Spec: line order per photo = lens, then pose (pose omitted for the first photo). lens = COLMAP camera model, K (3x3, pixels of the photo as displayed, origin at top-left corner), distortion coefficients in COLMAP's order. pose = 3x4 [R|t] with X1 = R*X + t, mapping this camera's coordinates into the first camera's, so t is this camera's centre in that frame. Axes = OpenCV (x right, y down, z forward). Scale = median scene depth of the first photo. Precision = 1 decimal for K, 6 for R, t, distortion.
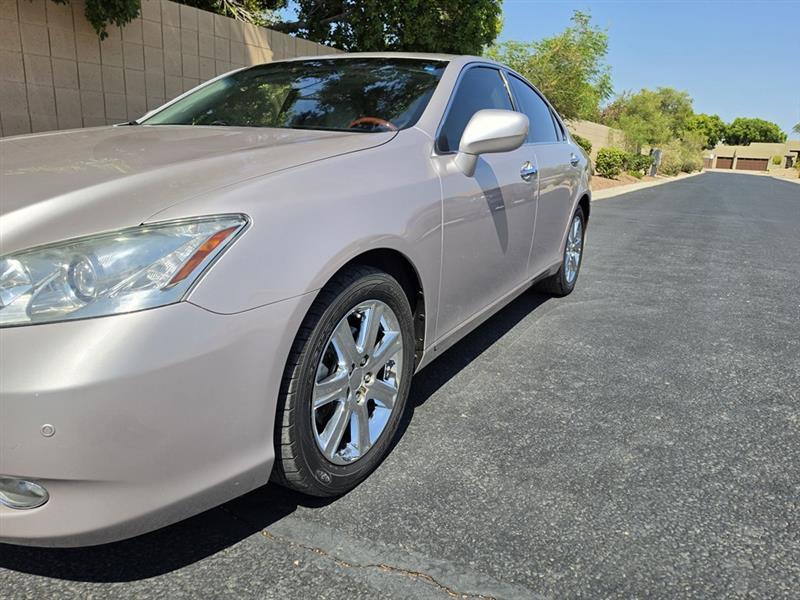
lens RADIAL K [[562.8, 0, 407.6], [0, 562.8, 284.0], [0, 0, 1]] dist [0.066833, -0.084381]
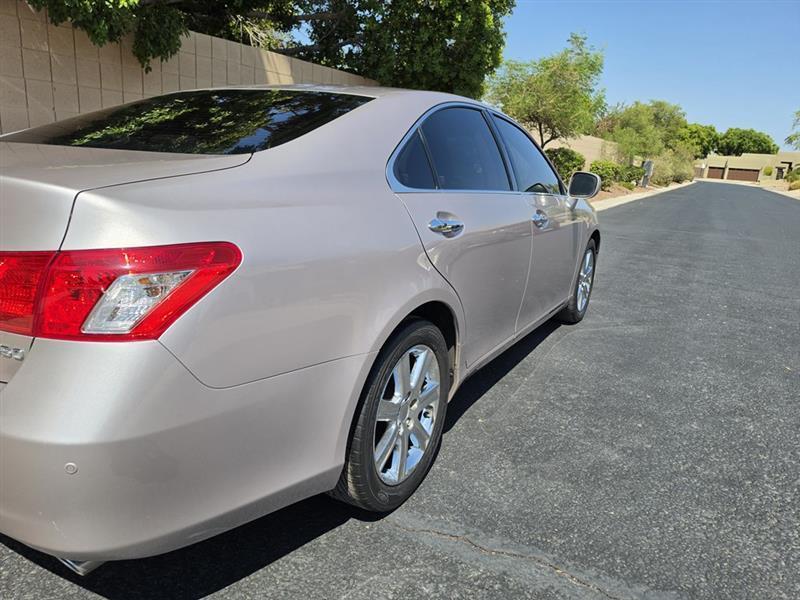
lens RADIAL K [[560.6, 0, 393.0], [0, 560.6, 292.3], [0, 0, 1]] dist [0.066685, -0.079467]
pose [[0.999811, 0.018066, -0.007194, -0.069424], [-0.017964, 0.999740, 0.014059, -0.046815], [0.007446, -0.013927, 0.999875, -0.175470]]
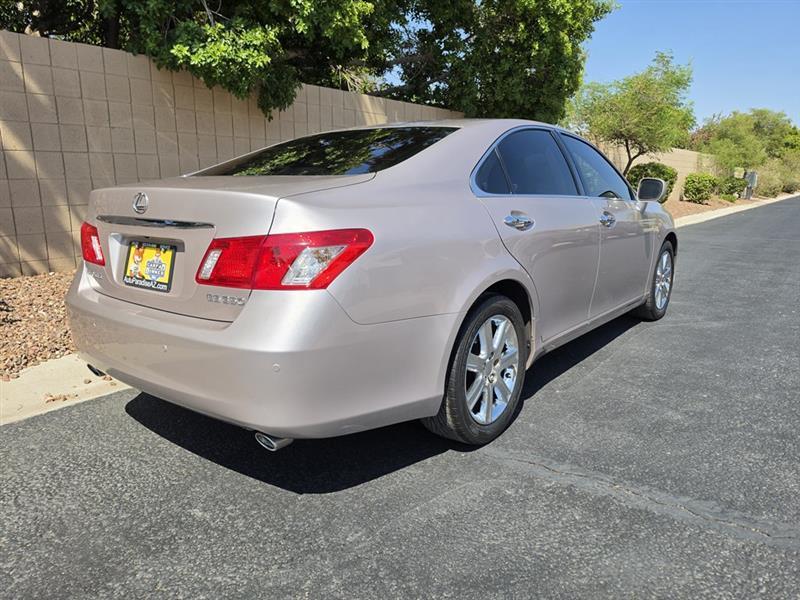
lens RADIAL K [[560.6, 0, 393.0], [0, 560.6, 292.3], [0, 0, 1]] dist [0.066685, -0.079467]
pose [[0.985964, -0.008586, -0.166736, -0.058245], [0.002694, 0.999365, -0.035533, 0.025207], [0.166935, 0.034585, 0.985361, -0.392265]]
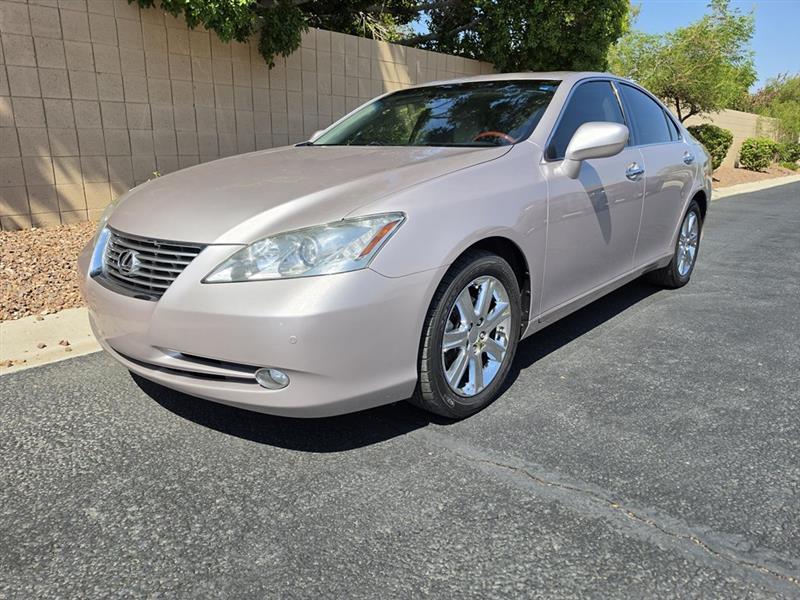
lens RADIAL K [[560.6, 0, 393.0], [0, 560.6, 292.3], [0, 0, 1]] dist [0.066685, -0.079467]
pose [[0.972061, 0.027225, -0.233146, 0.018223], [-0.022828, 0.999507, 0.021536, 0.026333], [0.233618, -0.015612, 0.972203, -0.208837]]
